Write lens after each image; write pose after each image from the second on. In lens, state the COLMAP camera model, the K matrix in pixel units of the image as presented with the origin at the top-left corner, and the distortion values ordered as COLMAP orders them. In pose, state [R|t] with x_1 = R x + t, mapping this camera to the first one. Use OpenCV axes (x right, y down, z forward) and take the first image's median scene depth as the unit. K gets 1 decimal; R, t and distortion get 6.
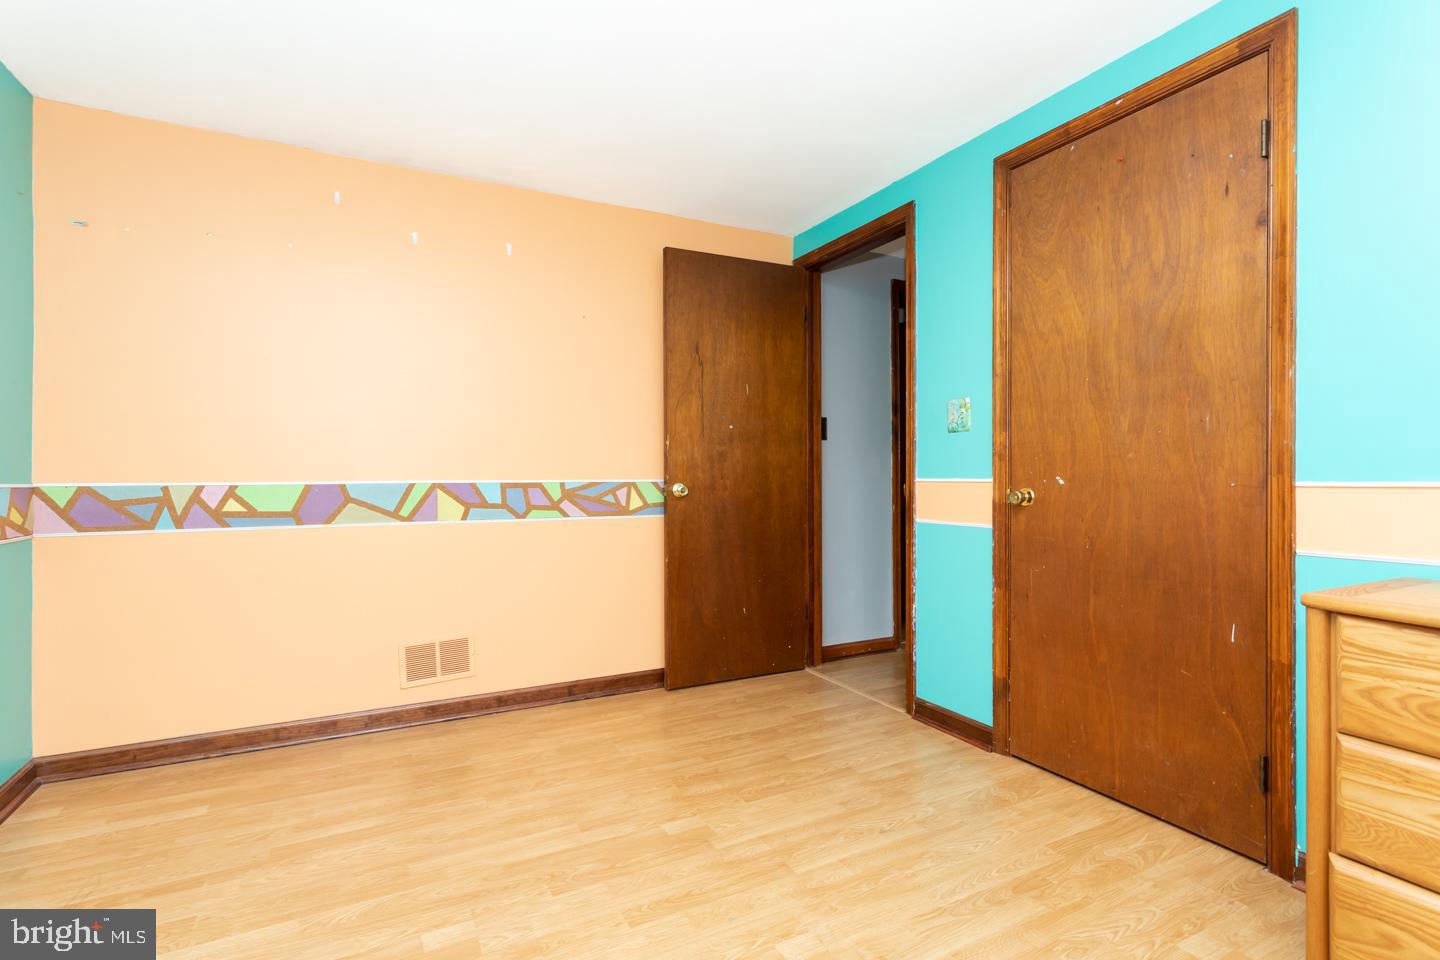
lens RADIAL K [[701.3, 0, 713.2], [0, 701.3, 479.8], [0, 0, 1]] dist [0.002313, 0.000385]
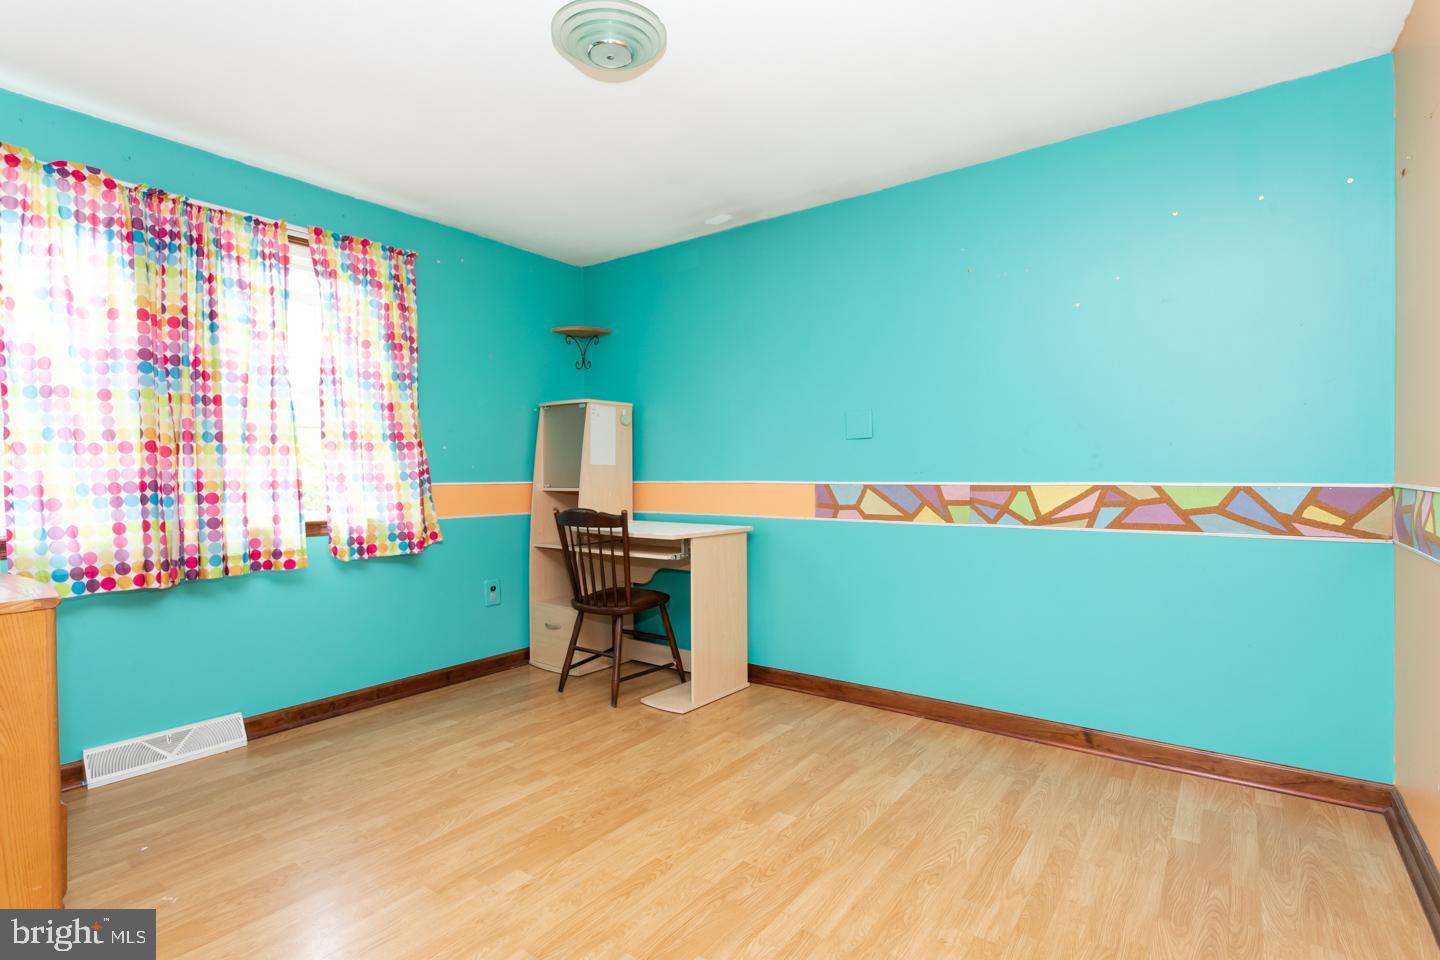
lens RADIAL K [[701.3, 0, 713.2], [0, 701.3, 479.8], [0, 0, 1]] dist [0.002313, 0.000385]
pose [[-0.902109, 0.014234, -0.431274, 0.256236], [0.011902, 0.999896, 0.008106, -0.018161], [0.431345, 0.002180, -0.902184, 1.780163]]
